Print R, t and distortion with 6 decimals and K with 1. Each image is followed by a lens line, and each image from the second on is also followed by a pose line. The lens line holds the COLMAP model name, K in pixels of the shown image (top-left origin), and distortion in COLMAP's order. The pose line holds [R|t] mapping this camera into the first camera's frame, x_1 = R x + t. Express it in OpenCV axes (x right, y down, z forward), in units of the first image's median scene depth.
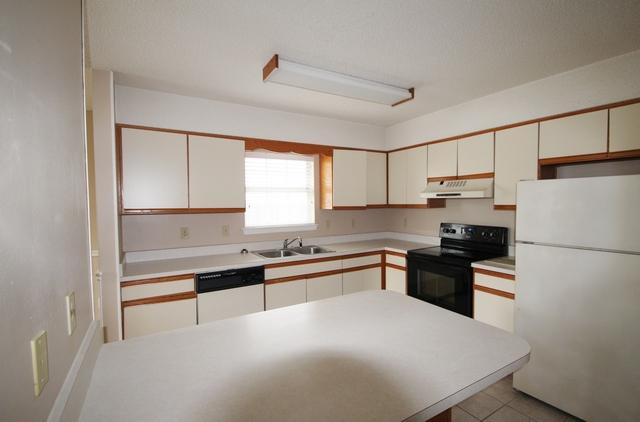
lens RADIAL K [[304.0, 0, 320.2], [0, 304.0, 214.6], [0, 0, 1]] dist [-0.002089, -0.000598]
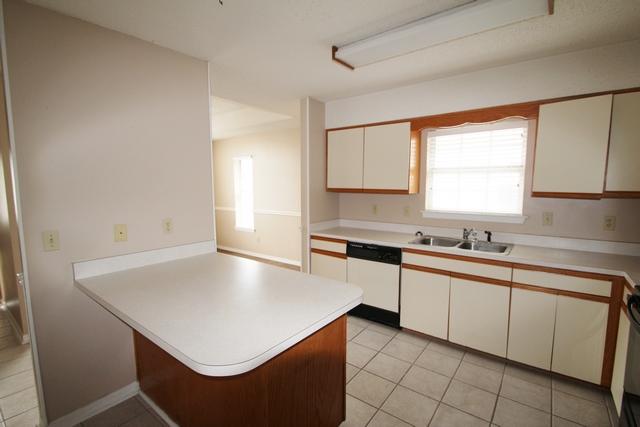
lens RADIAL K [[296.2, 0, 321.6], [0, 296.2, 213.3], [0, 0, 1]] dist [0.001141, -0.000362]
pose [[0.372587, 0.100101, -0.922582, 0.556419], [-0.044079, 0.994952, 0.090152, -0.020247], [0.926950, 0.007077, 0.375119, 0.362962]]
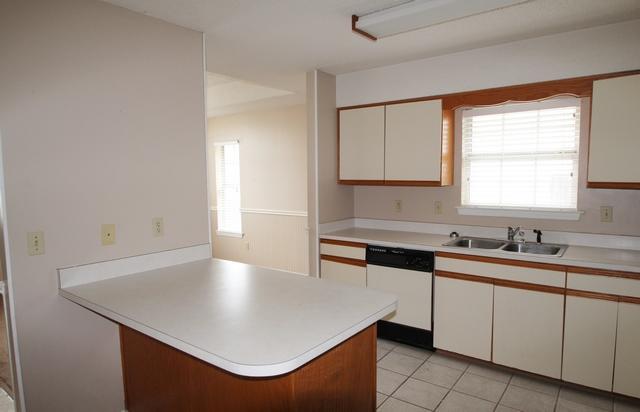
lens RADIAL K [[393.9, 0, 320.0], [0, 393.9, 206.0], [0, 0, 1]] dist [-0.022202, 0.002312]
pose [[0.376233, 0.077423, -0.923285, 0.619328], [-0.034084, 0.996985, 0.069714, -0.017521], [0.925898, 0.005240, 0.377737, 0.289705]]
